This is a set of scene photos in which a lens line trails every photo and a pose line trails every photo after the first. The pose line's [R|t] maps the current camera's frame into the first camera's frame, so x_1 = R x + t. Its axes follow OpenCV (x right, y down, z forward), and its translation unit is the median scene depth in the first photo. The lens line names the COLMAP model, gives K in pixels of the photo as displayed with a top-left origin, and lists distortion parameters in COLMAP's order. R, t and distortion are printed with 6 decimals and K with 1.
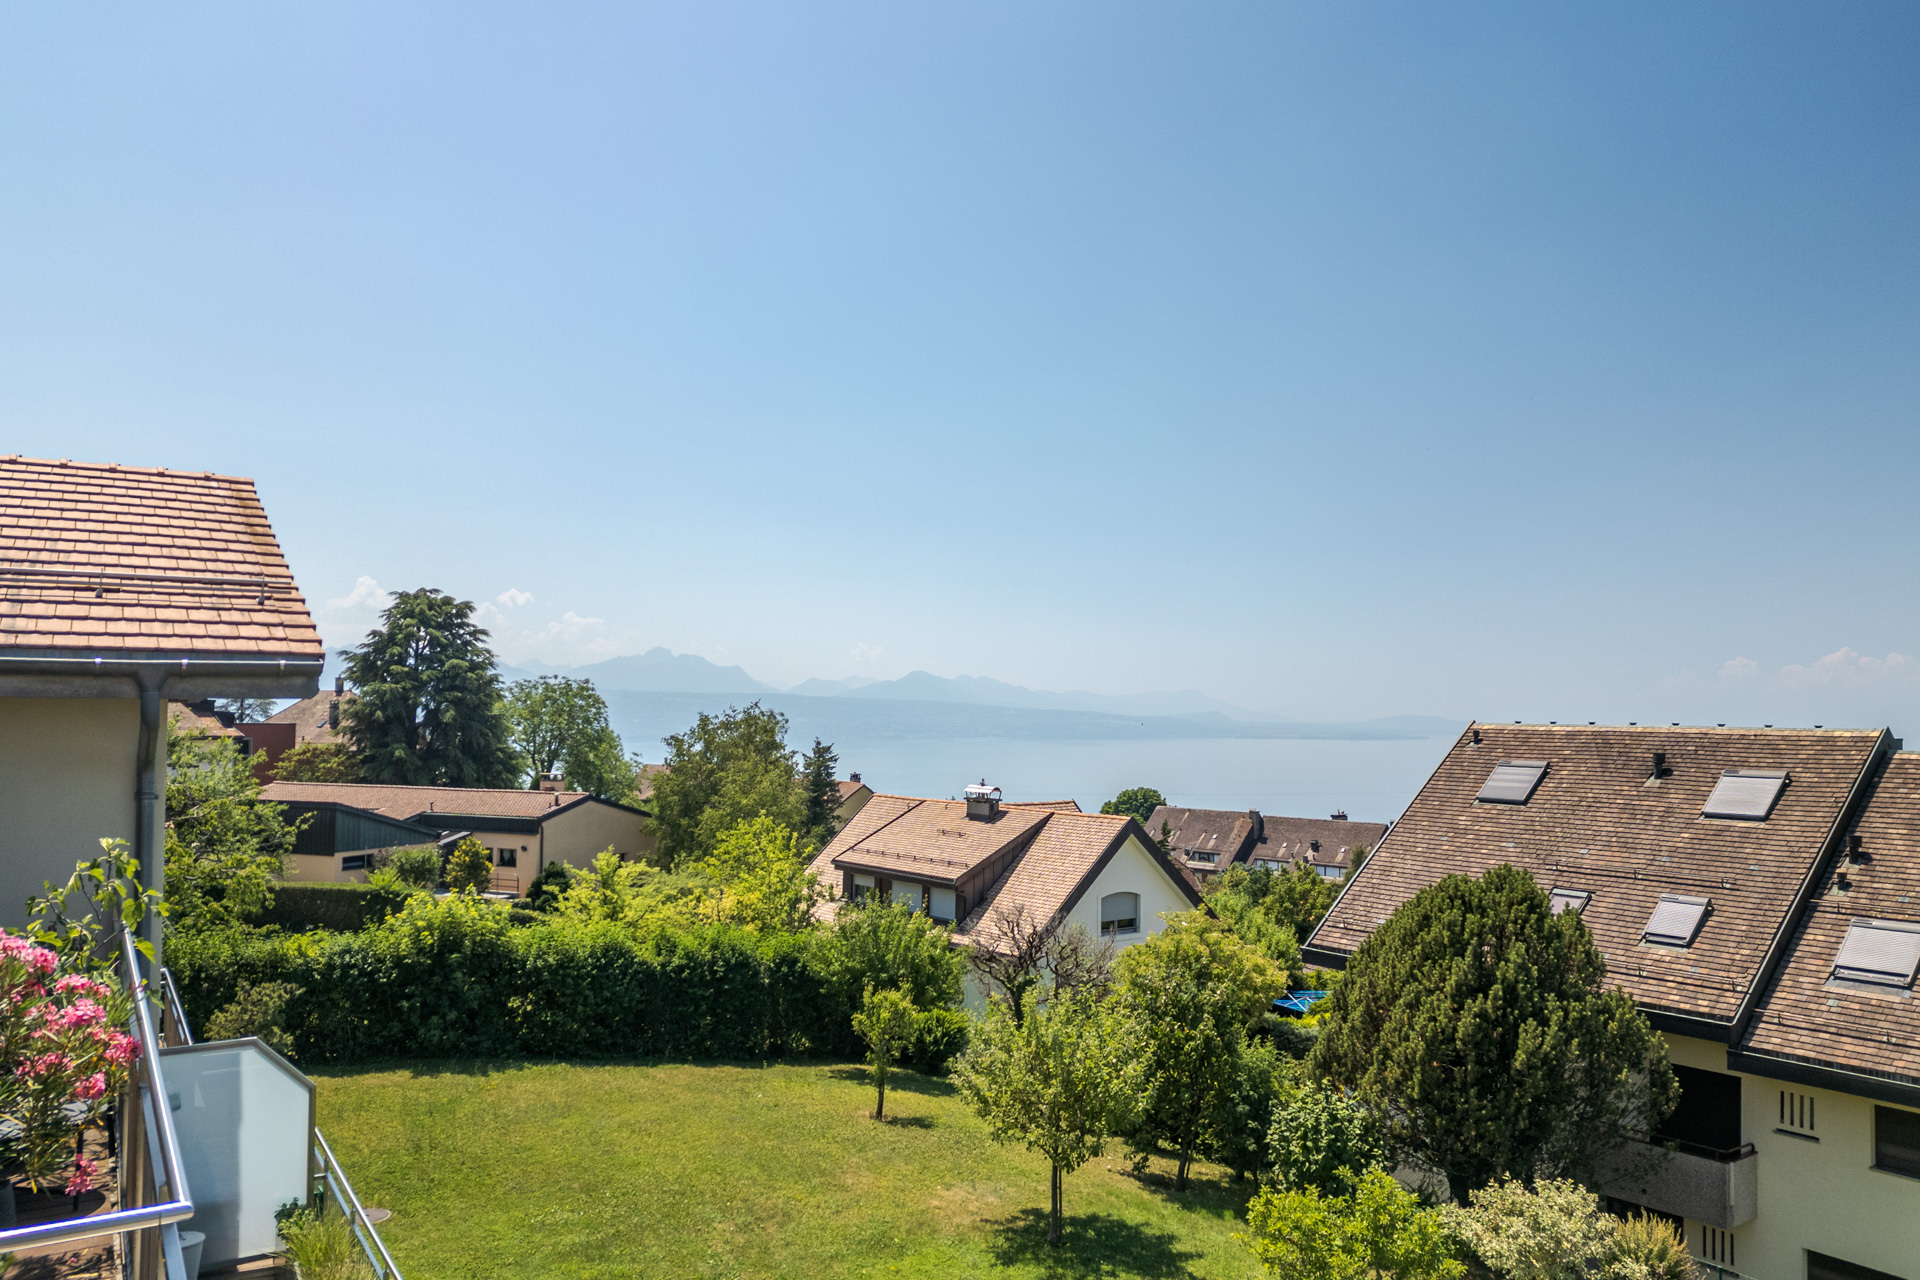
lens RADIAL K [[1345.9, 0, 995.3], [0, 1345.9, 664.9], [0, 0, 1]] dist [0.105834, -0.135947]
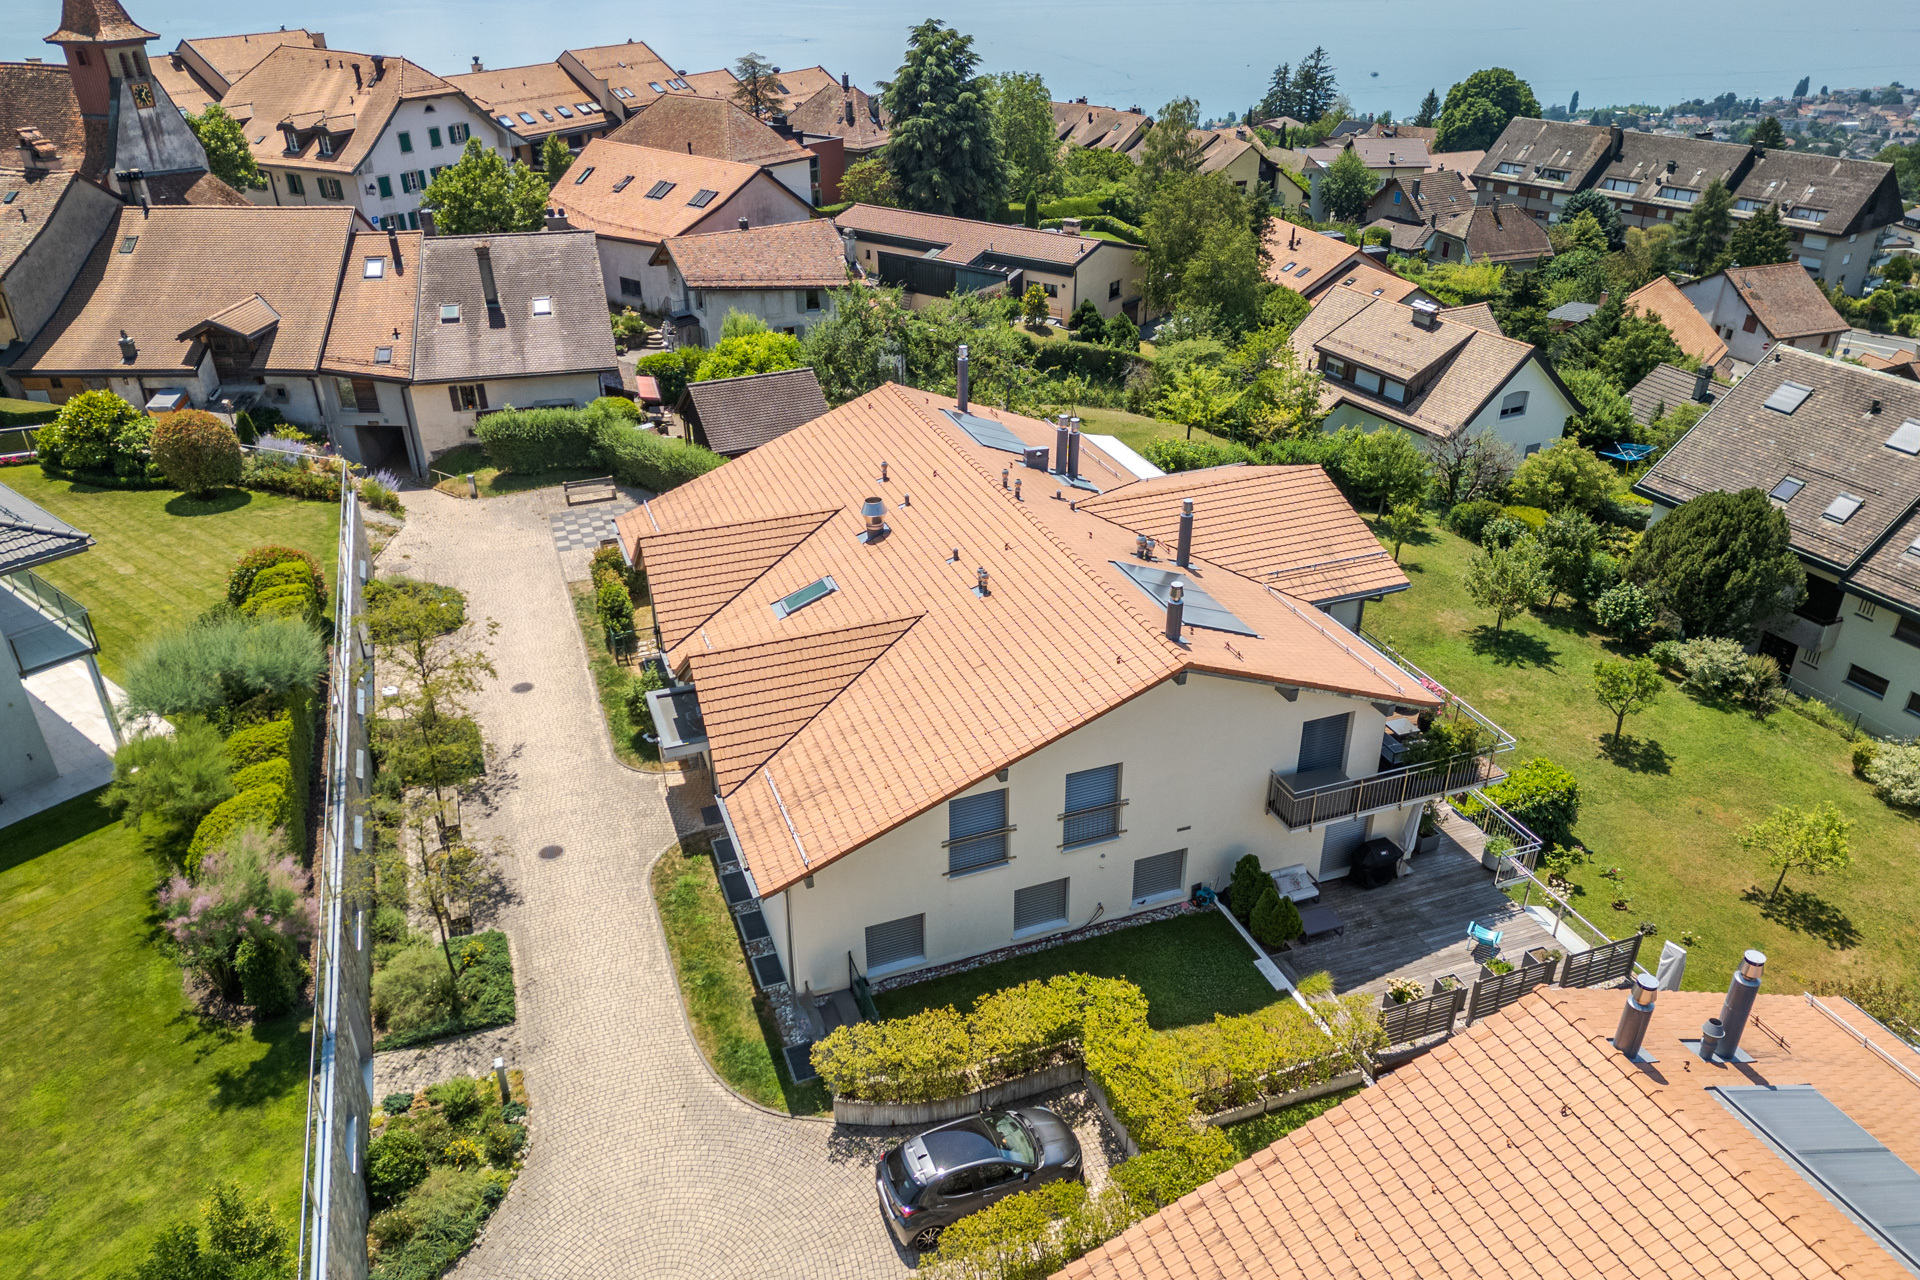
lens RADIAL K [[1345.9, 0, 995.3], [0, 1345.9, 664.9], [0, 0, 1]] dist [0.105834, -0.135947]
pose [[0.980905, 0.086103, -0.174389, -0.289303], [0.019315, 0.849100, 0.527878, -0.601870], [0.193526, -0.521167, 0.831224, -0.863314]]
